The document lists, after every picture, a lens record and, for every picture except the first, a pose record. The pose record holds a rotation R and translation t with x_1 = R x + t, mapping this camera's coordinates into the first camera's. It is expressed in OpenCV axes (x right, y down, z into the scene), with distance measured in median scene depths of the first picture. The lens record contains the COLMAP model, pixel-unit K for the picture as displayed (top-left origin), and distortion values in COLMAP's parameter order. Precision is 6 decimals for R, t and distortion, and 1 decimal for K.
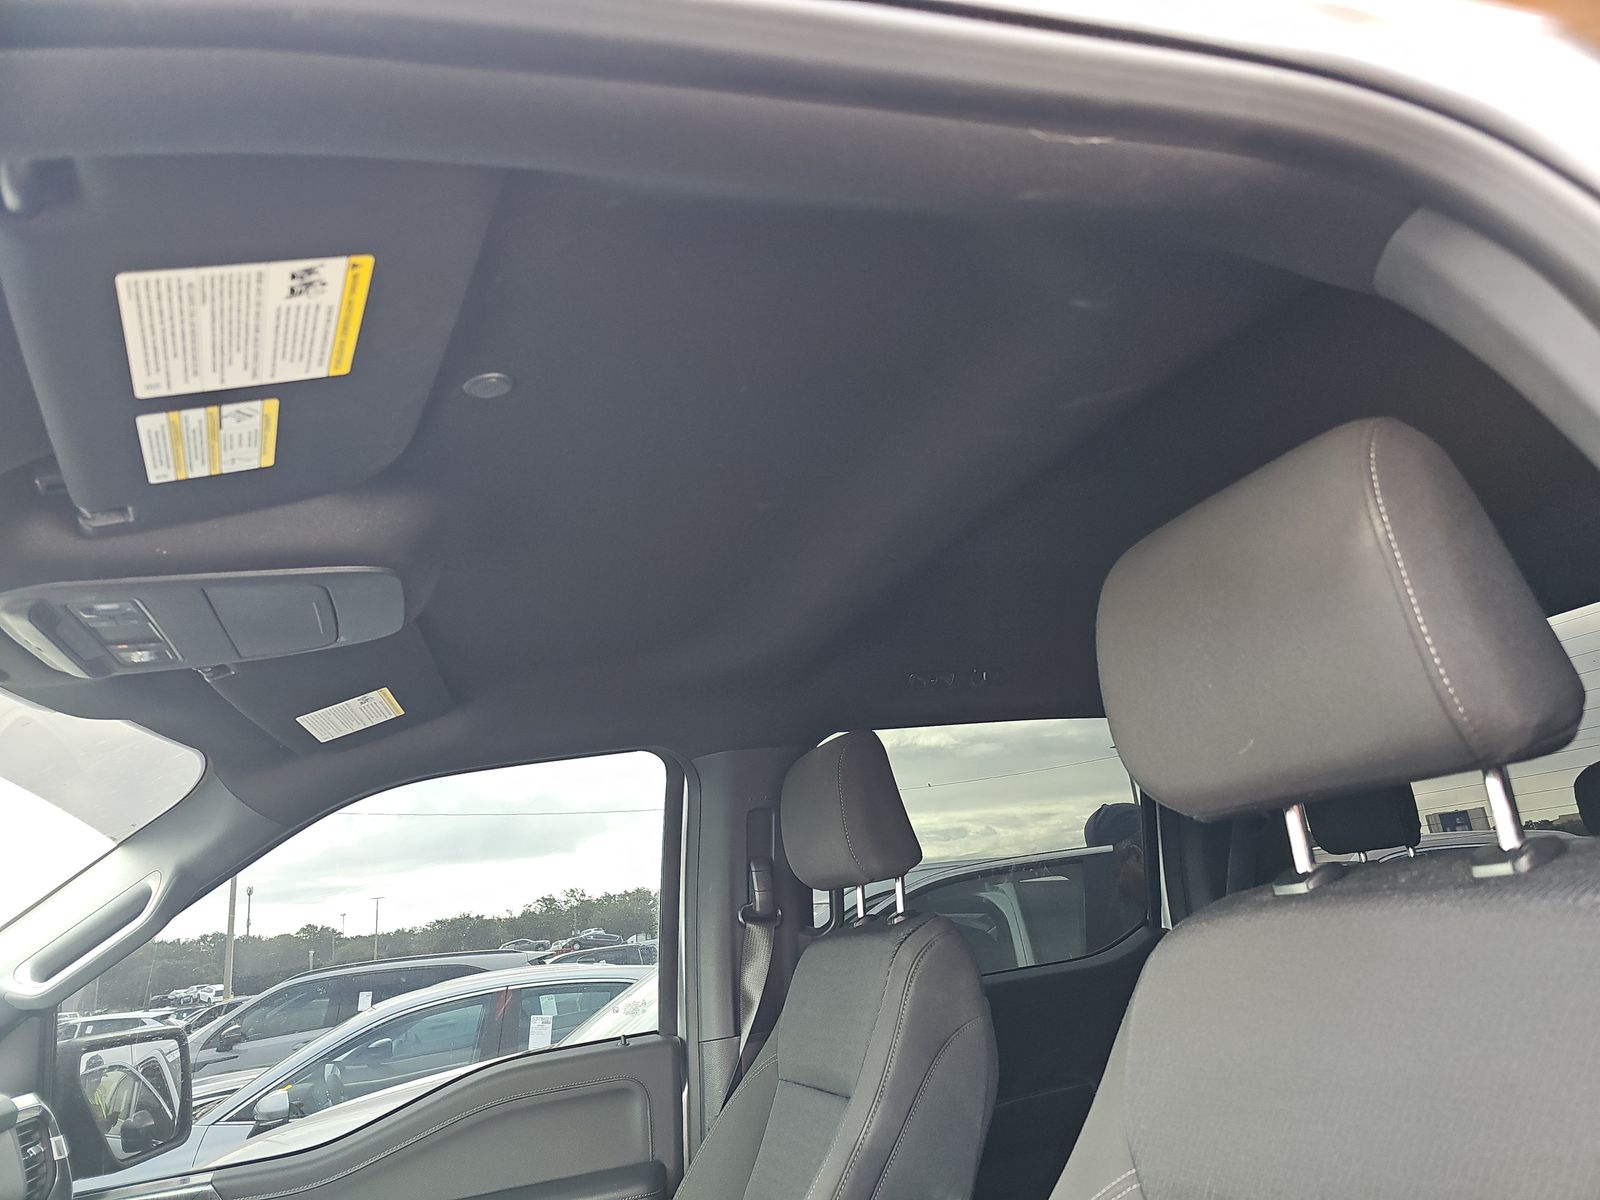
lens RADIAL K [[1075.6, 0, 795.0], [0, 1075.6, 597.4], [0, 0, 1]] dist [0.037266, 0.001331]
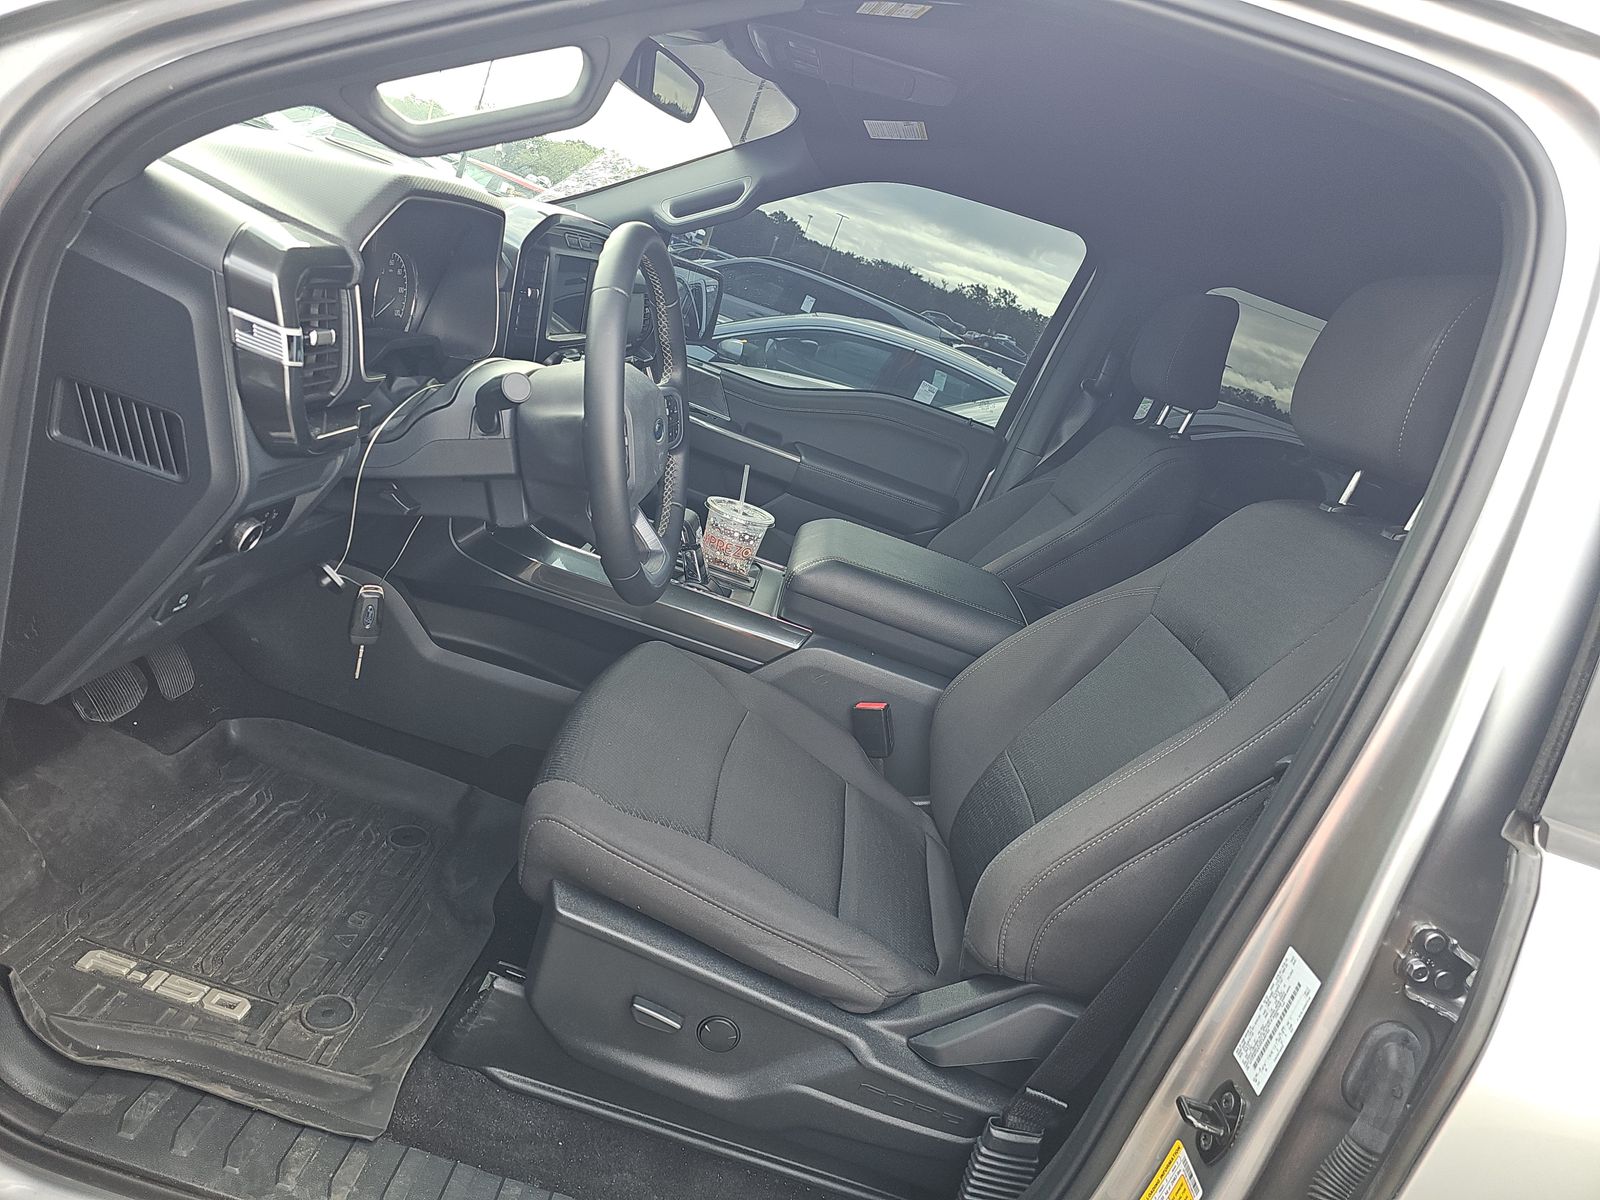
lens RADIAL K [[1075.6, 0, 795.1], [0, 1075.6, 608.6], [0, 0, 1]] dist [0.037266, 0.001331]
pose [[0.832015, 0.509039, -0.220525, 0.027052], [-0.319678, 0.764821, 0.559334, -0.038435], [0.453385, -0.394877, 0.799071, -0.104321]]
